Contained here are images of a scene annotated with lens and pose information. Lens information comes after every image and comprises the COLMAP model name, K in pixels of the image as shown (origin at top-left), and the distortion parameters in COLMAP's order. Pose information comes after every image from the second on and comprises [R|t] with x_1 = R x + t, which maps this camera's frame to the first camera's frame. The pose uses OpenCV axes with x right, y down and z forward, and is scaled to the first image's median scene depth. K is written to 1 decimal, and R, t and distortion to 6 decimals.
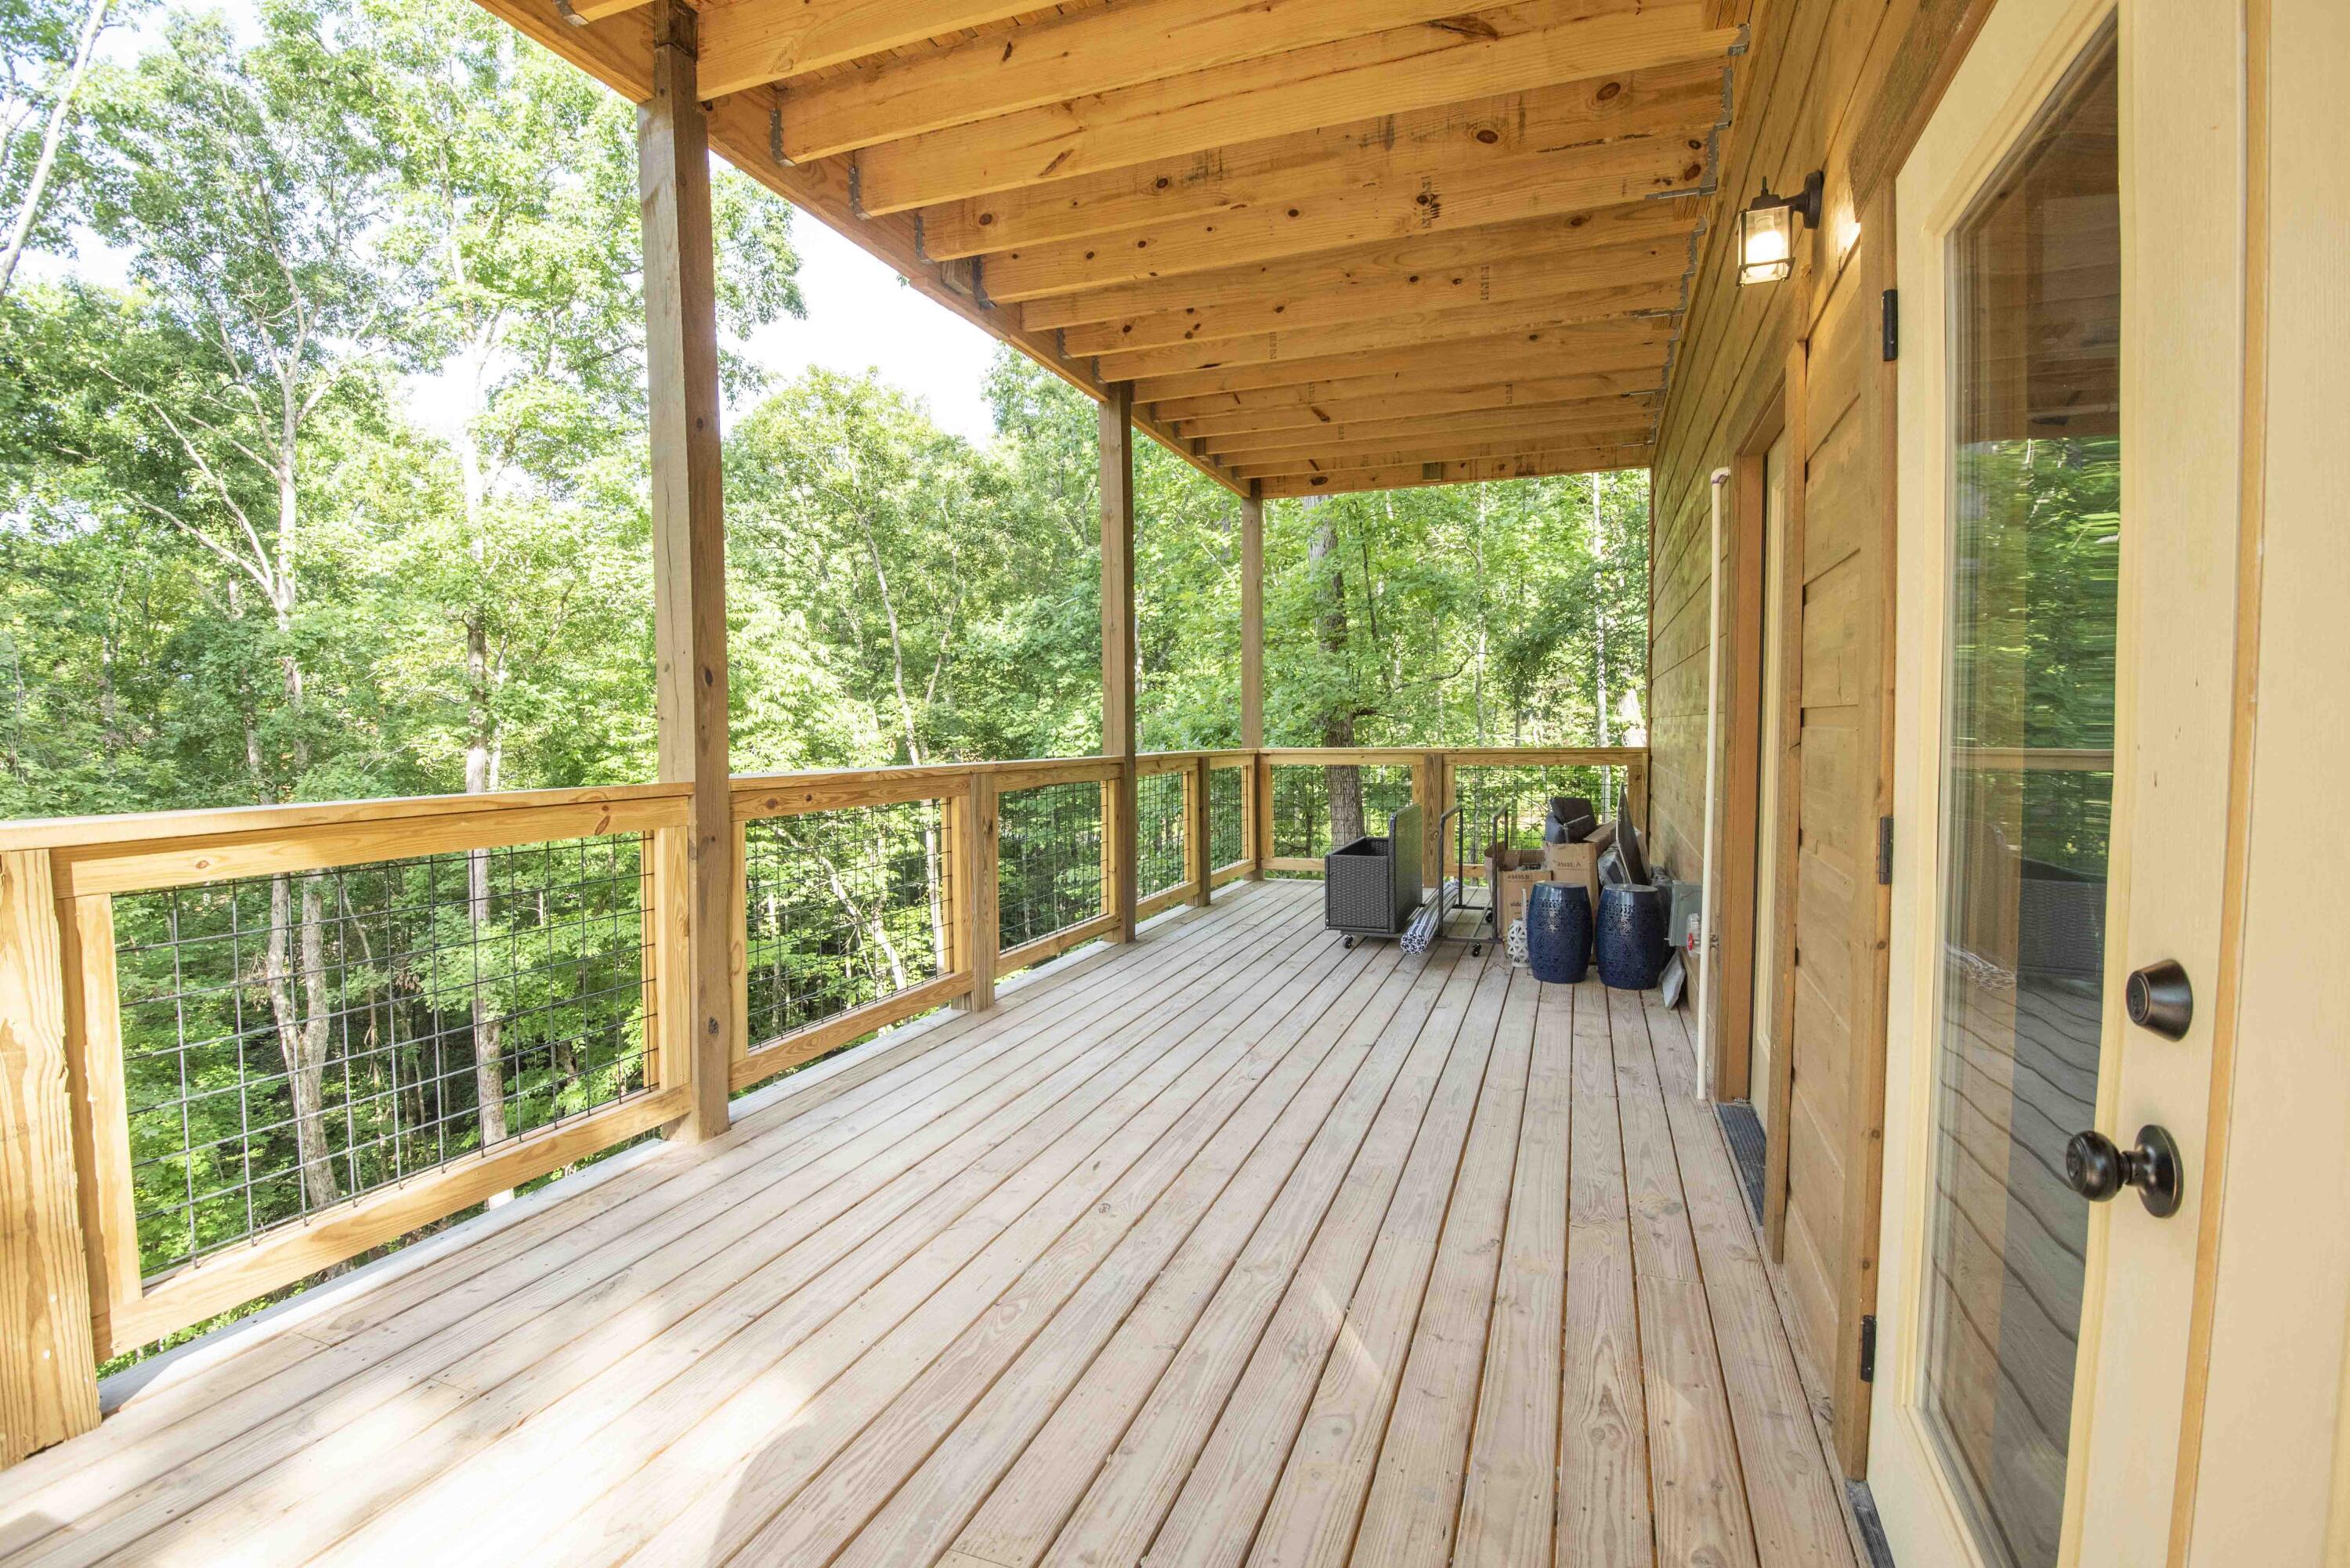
lens RADIAL K [[1069.3, 0, 1176.6], [0, 1069.3, 783.6], [0, 0, 1]] dist [-0.014794, -0.010873]
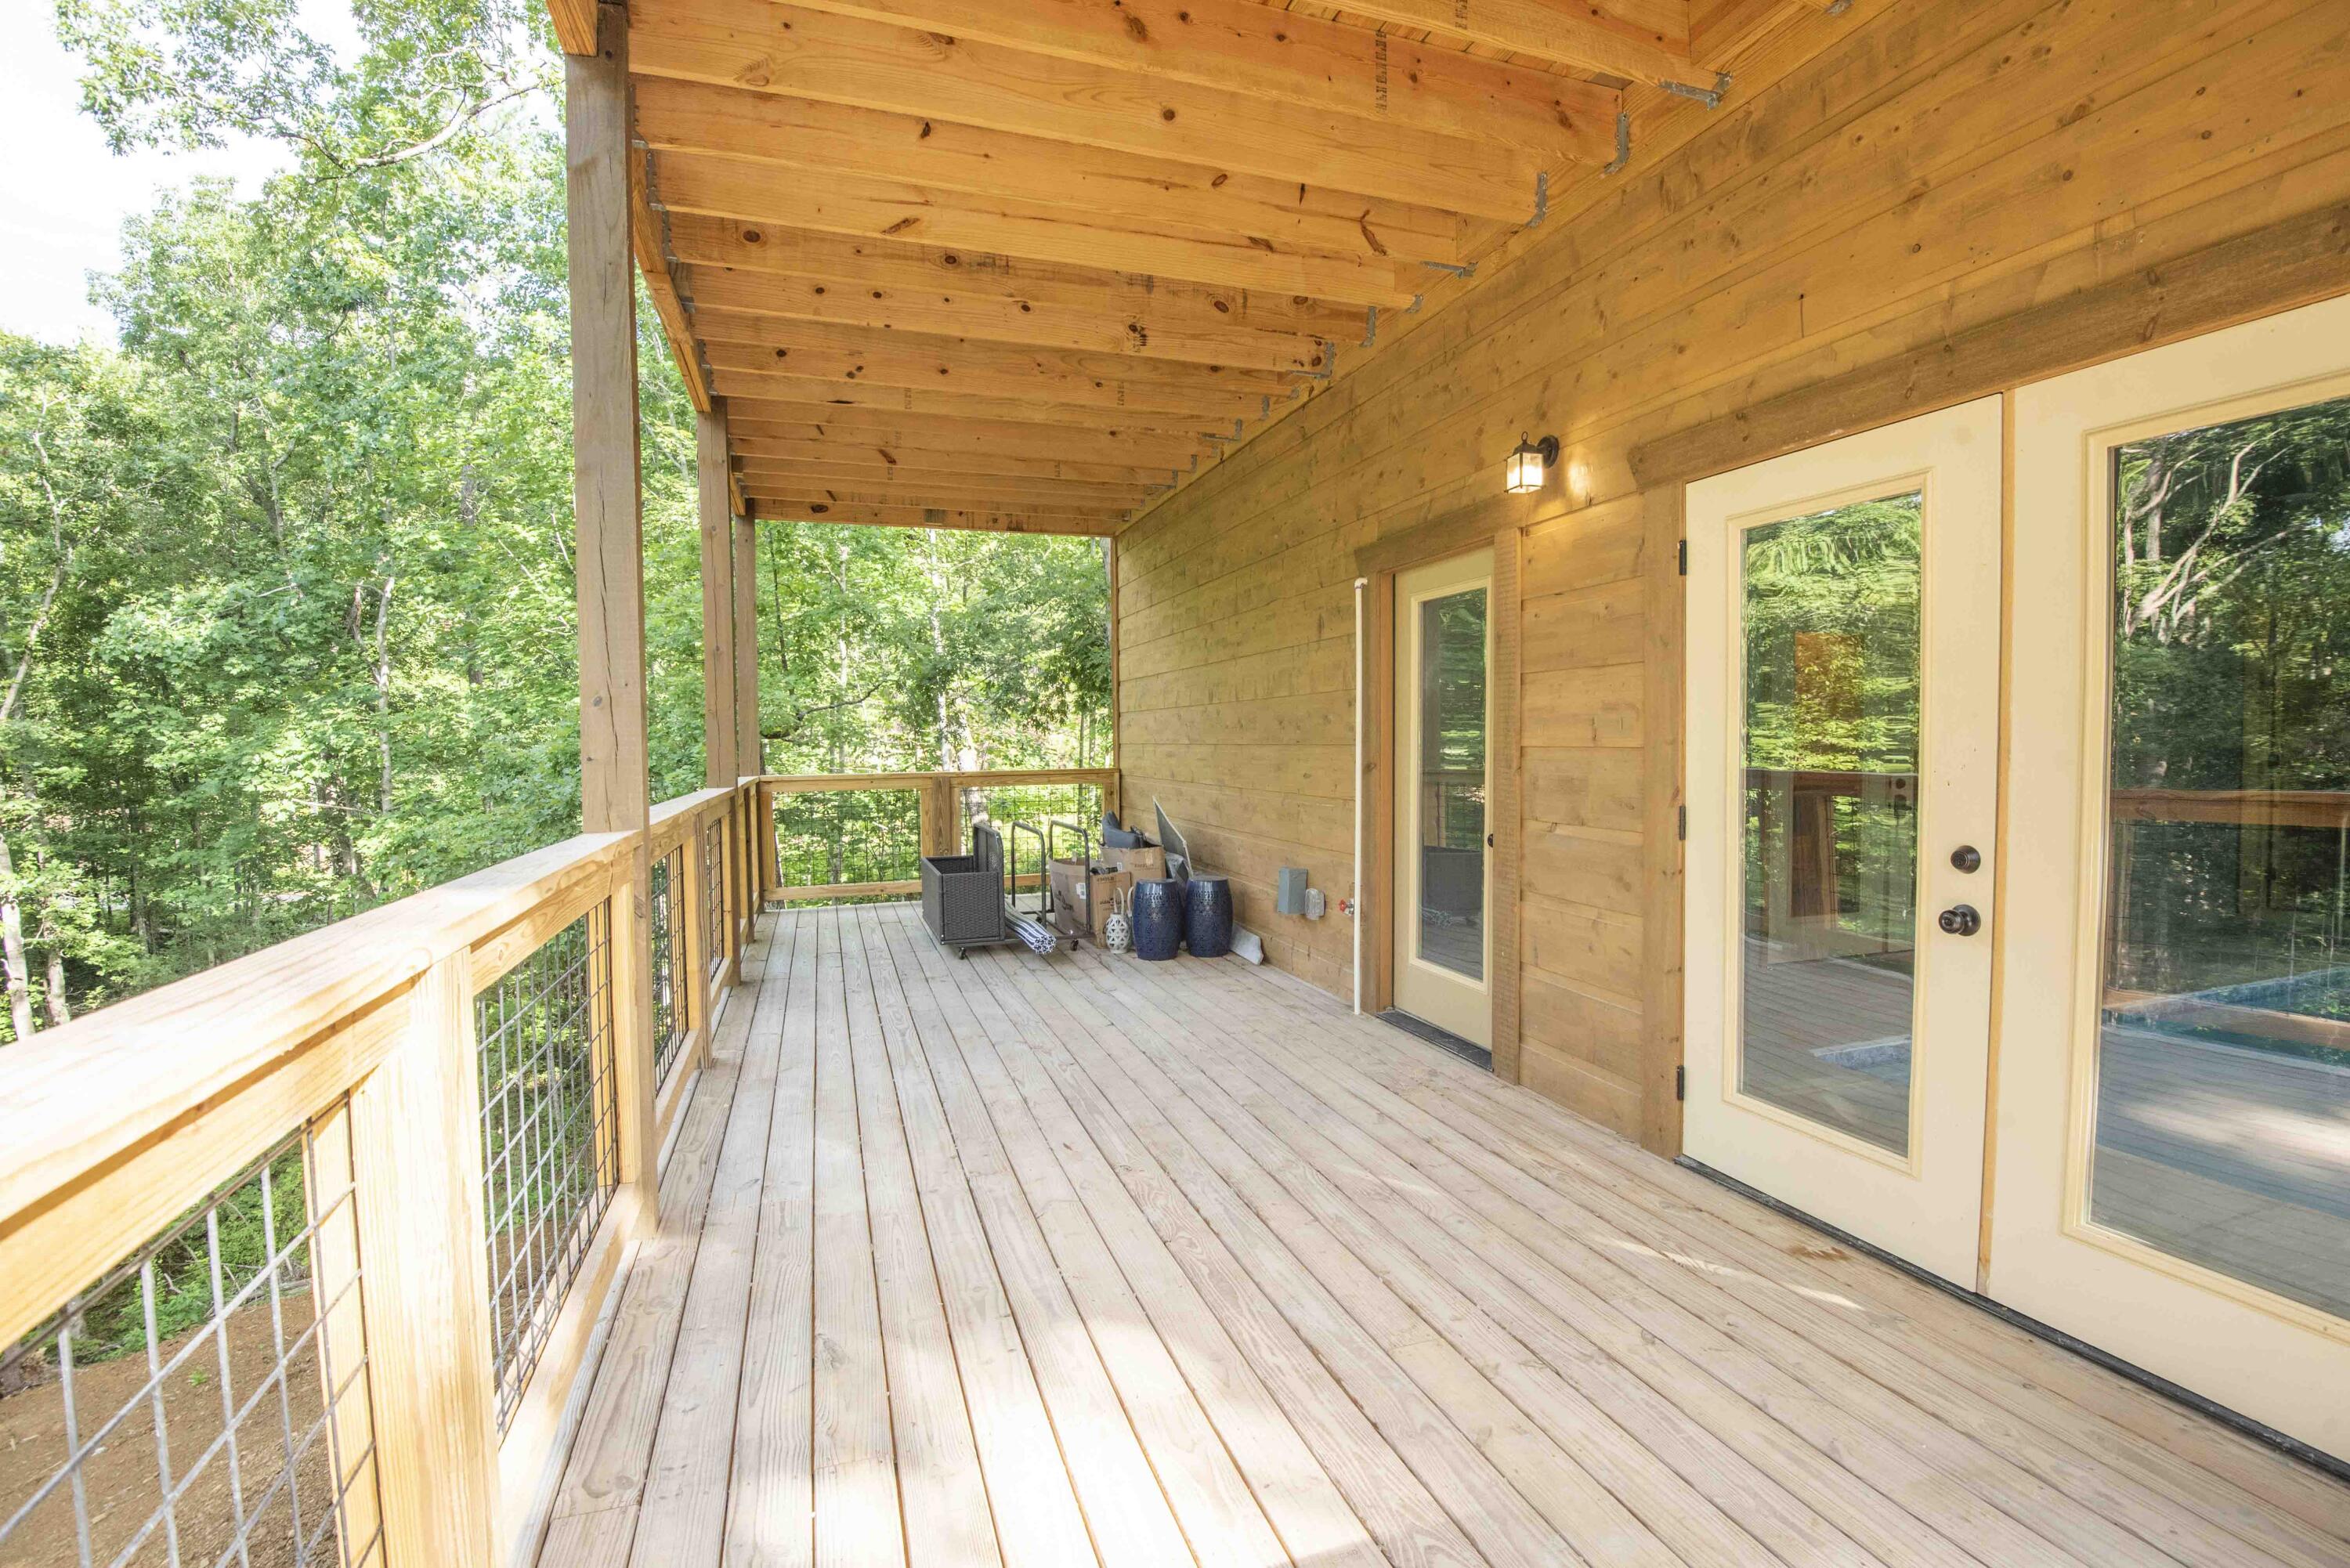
lens RADIAL K [[1069.3, 0, 1185.0], [0, 1069.3, 787.1], [0, 0, 1]] dist [-0.014794, -0.010873]
pose [[0.776943, -0.029334, 0.628887, -0.539665], [0.038809, 0.999246, -0.001336, -0.015768], [-0.628374, 0.025445, 0.777496, 0.017683]]
